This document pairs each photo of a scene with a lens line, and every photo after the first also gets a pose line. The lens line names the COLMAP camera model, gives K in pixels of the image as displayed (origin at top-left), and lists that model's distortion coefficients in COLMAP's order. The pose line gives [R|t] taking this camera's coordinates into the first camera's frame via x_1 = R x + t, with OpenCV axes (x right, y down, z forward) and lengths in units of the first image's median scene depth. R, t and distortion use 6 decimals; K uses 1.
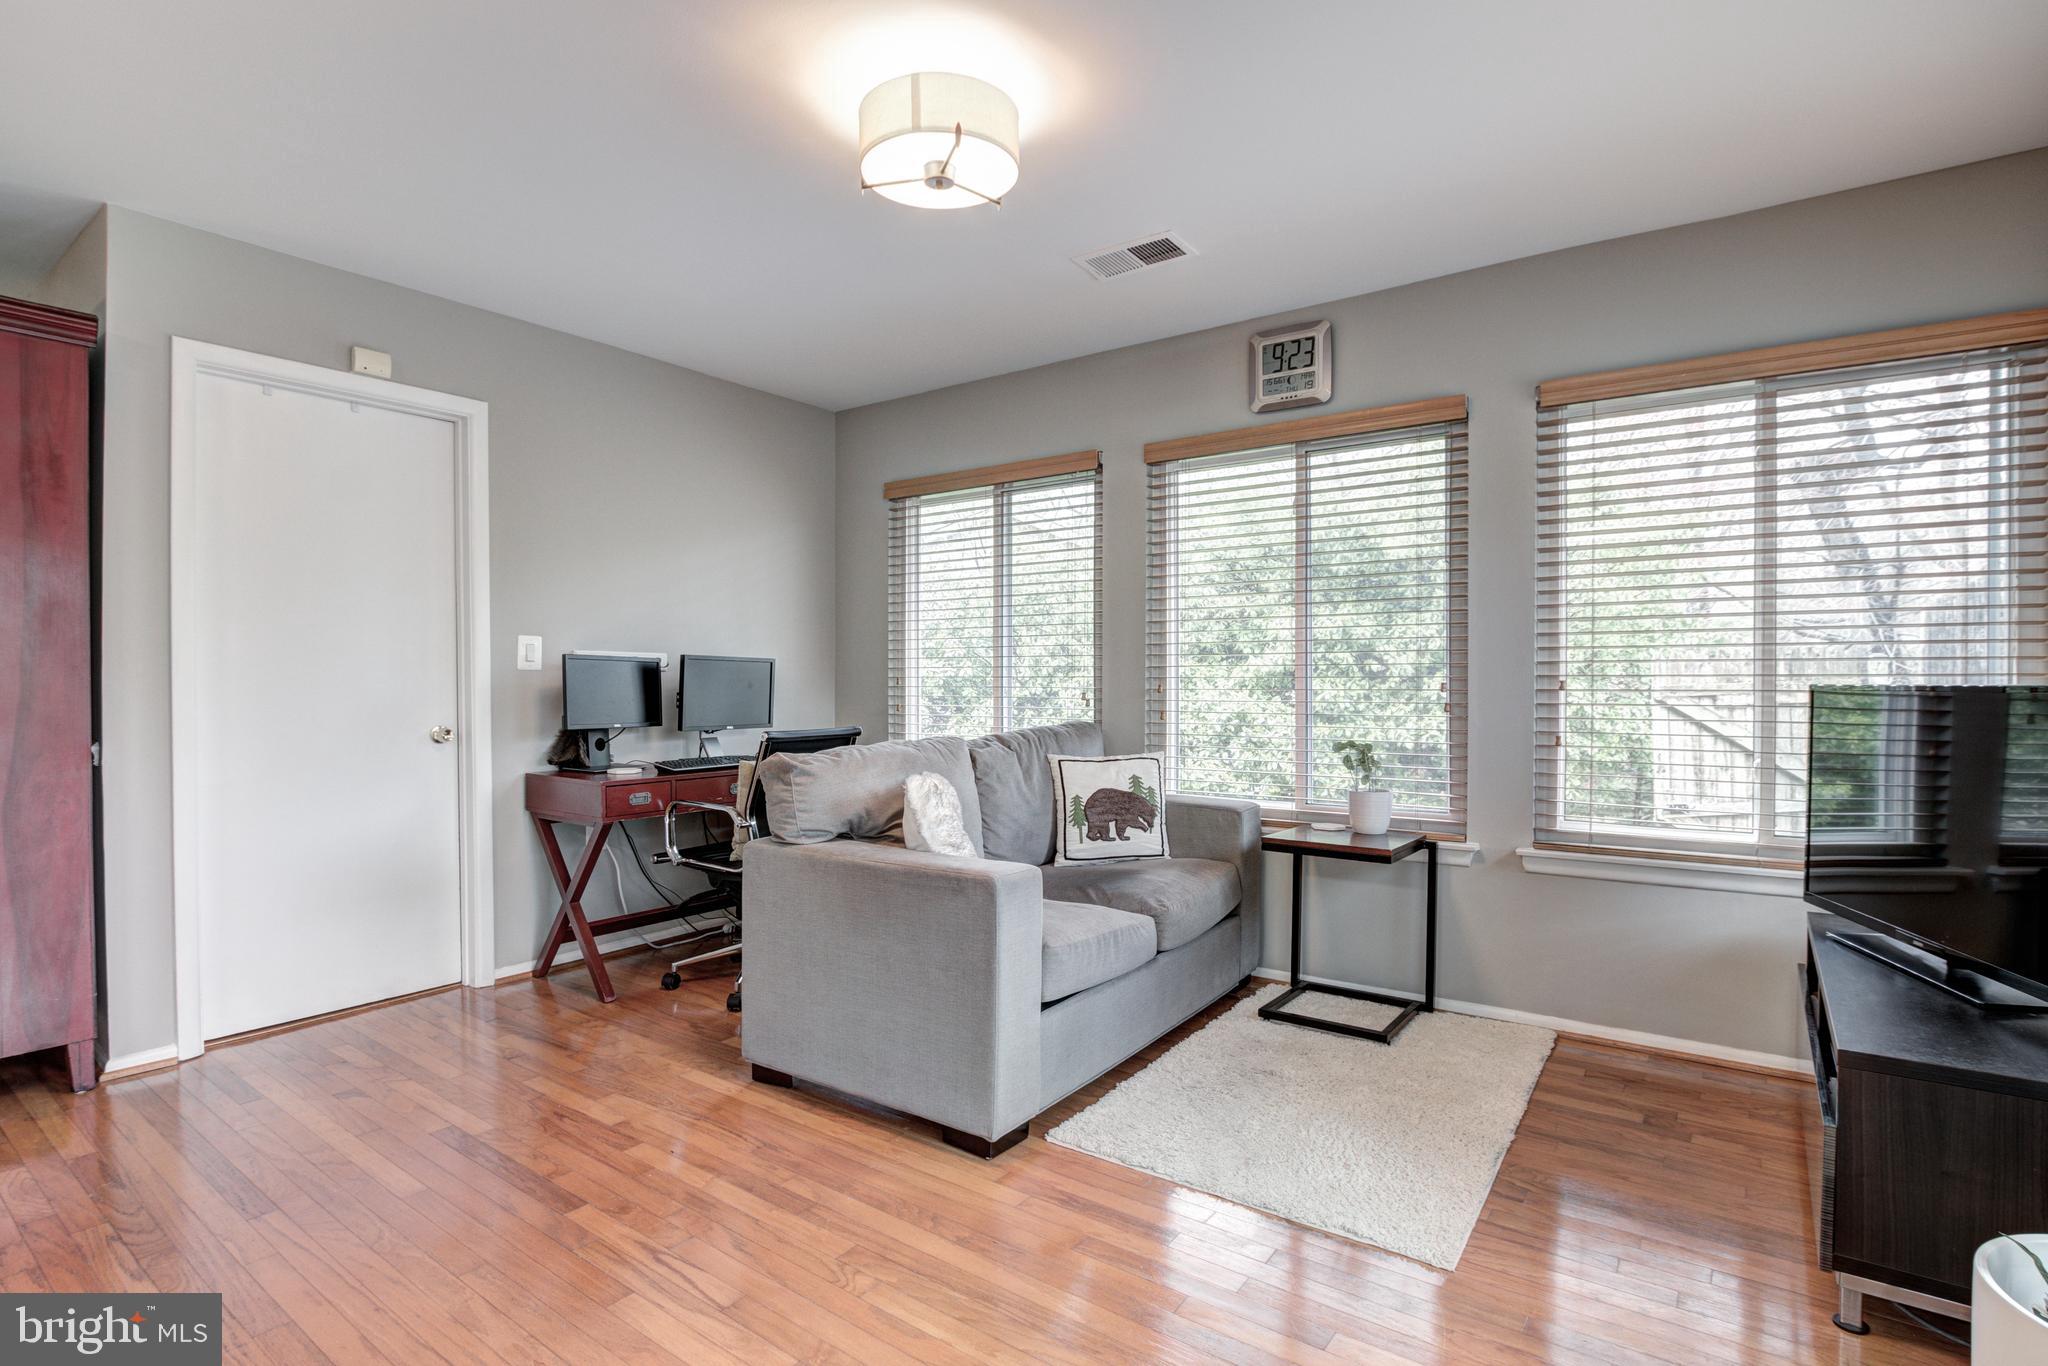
lens RADIAL K [[975.0, 0, 1024.0], [0, 975.0, 683.0], [0, 0, 1]] dist [-0.027791, 0.001053]
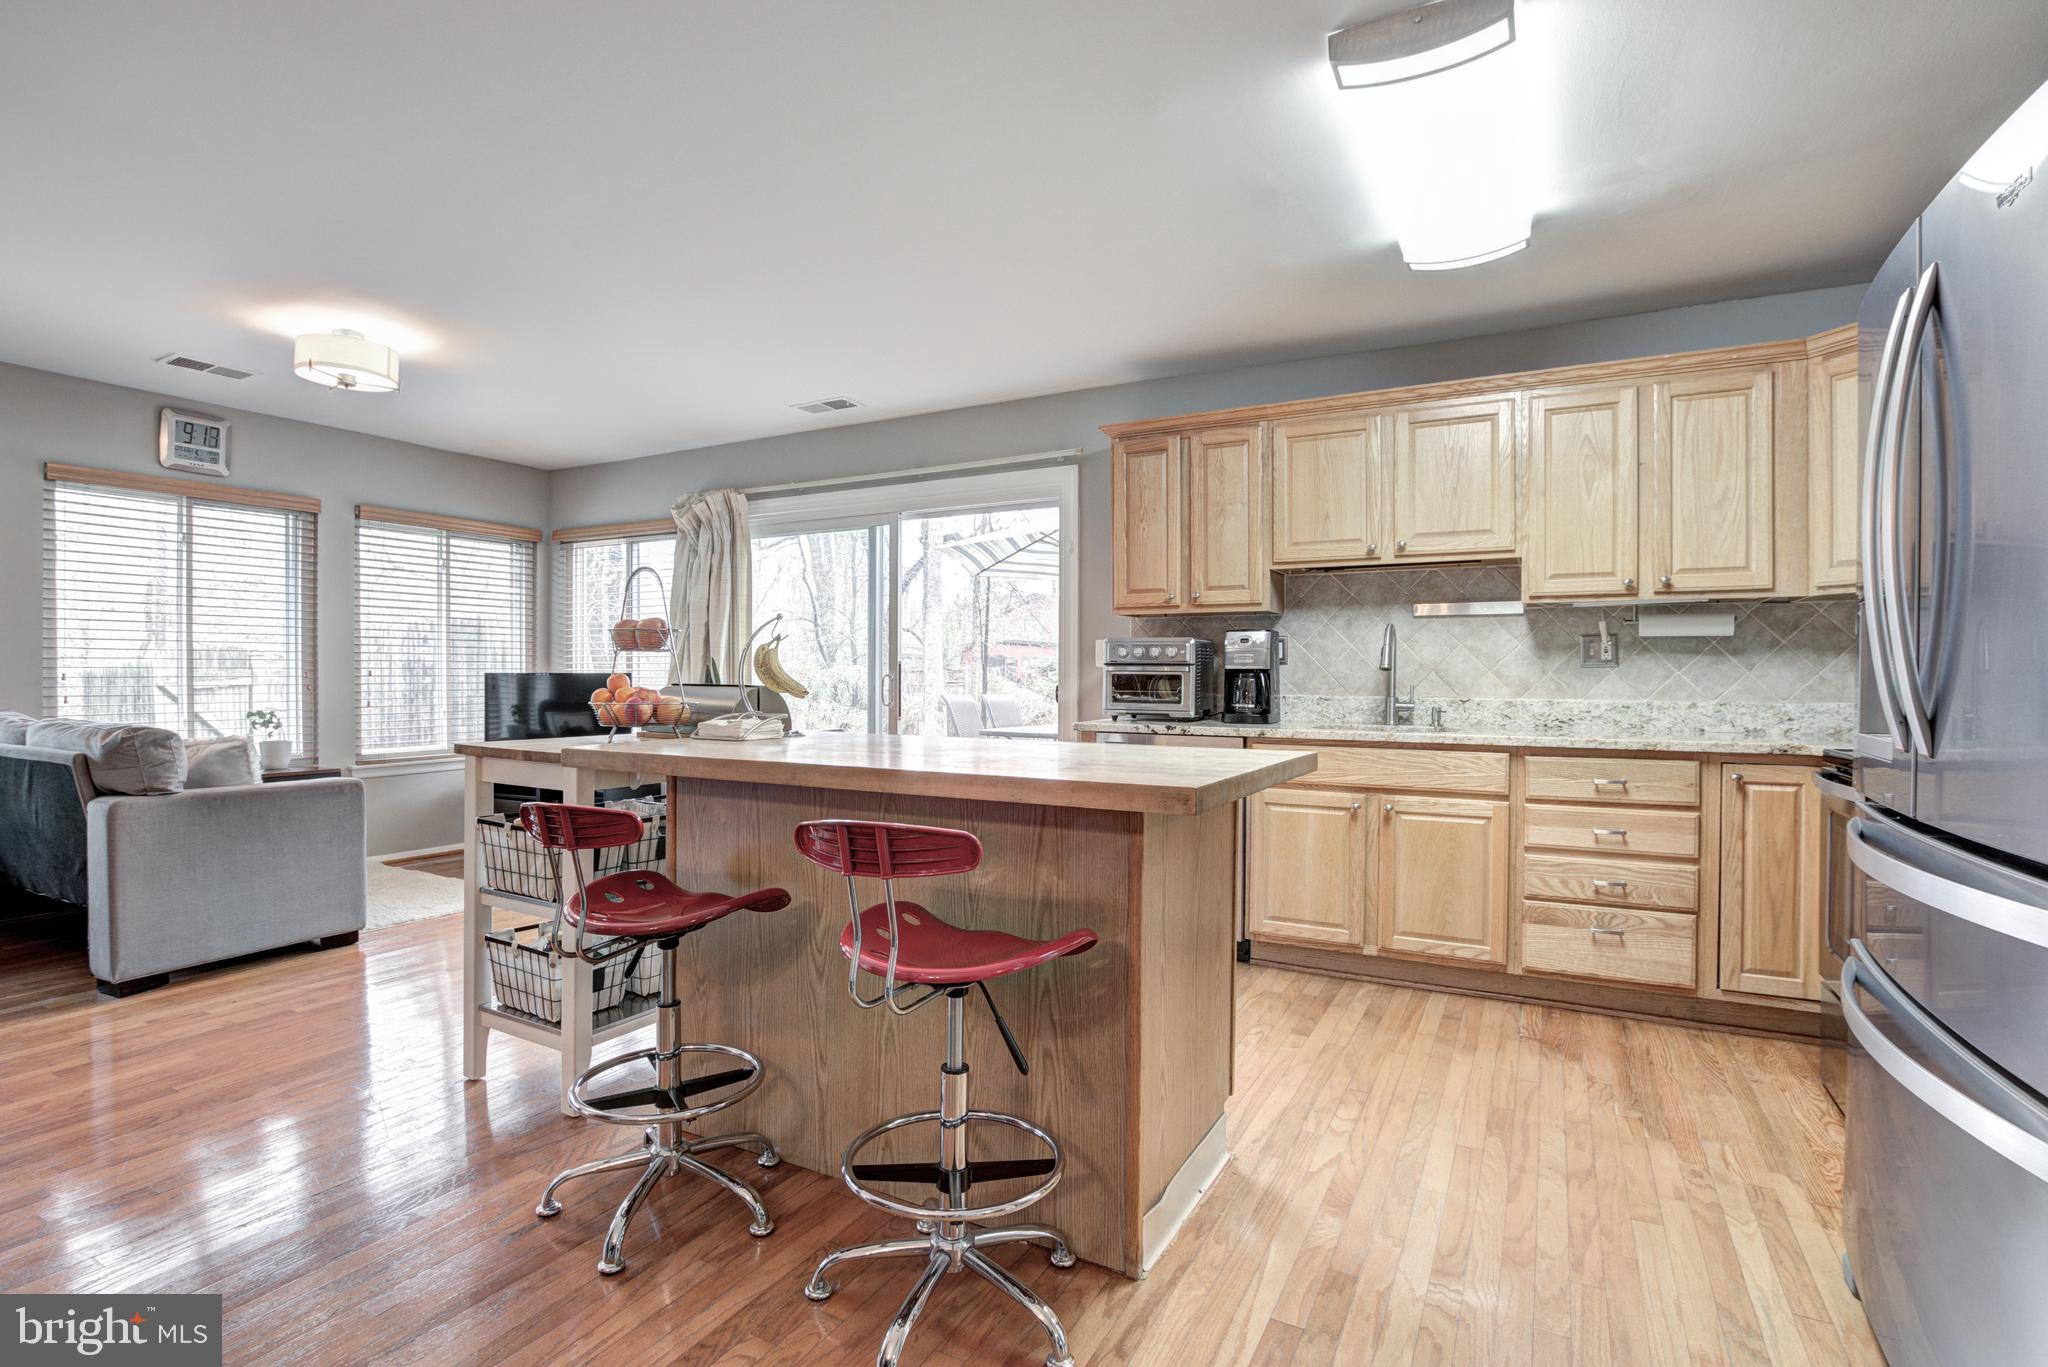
lens RADIAL K [[994.5, 0, 1024.0], [0, 994.5, 683.5], [0, 0, 1]] dist [-0.027371, -0.000230]
pose [[-0.143802, -0.006917, 0.989582, -1.366420], [0.011448, 0.999897, 0.008653, 0.017120], [-0.989540, 0.012573, -0.143708, 0.044731]]
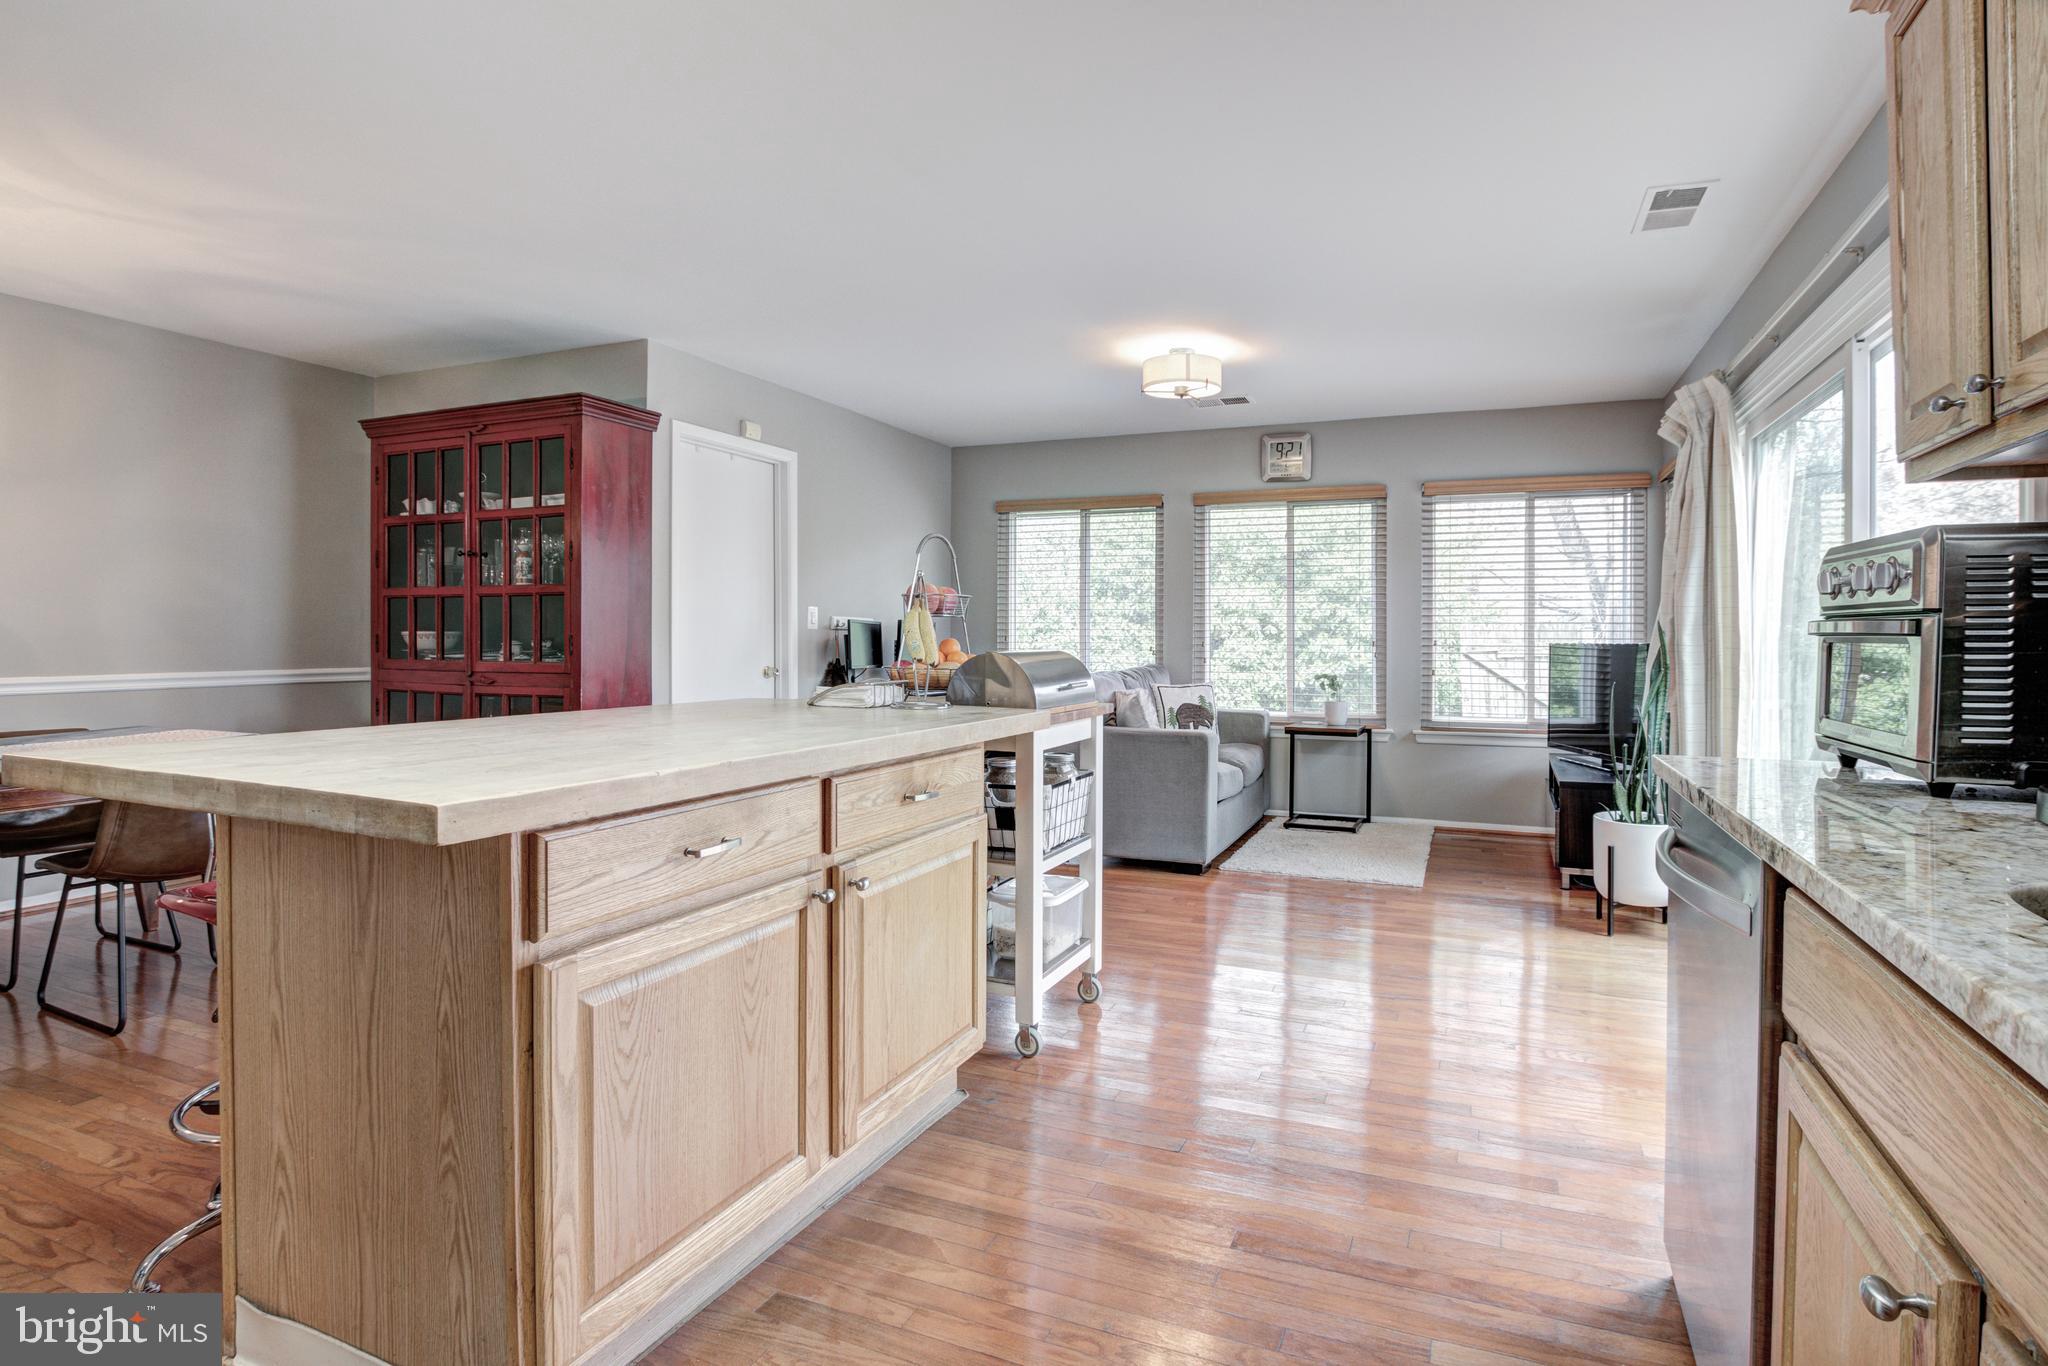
lens RADIAL K [[1005.5, 0, 1101.6], [0, 1005.5, 635.5], [0, 0, 1]] dist [0.000210, 0.000182]
pose [[0.961932, 0.015628, 0.272842, -0.570337], [-0.009376, 0.999663, -0.024201, 0.038190], [-0.273129, 0.020721, 0.961754, -0.670542]]
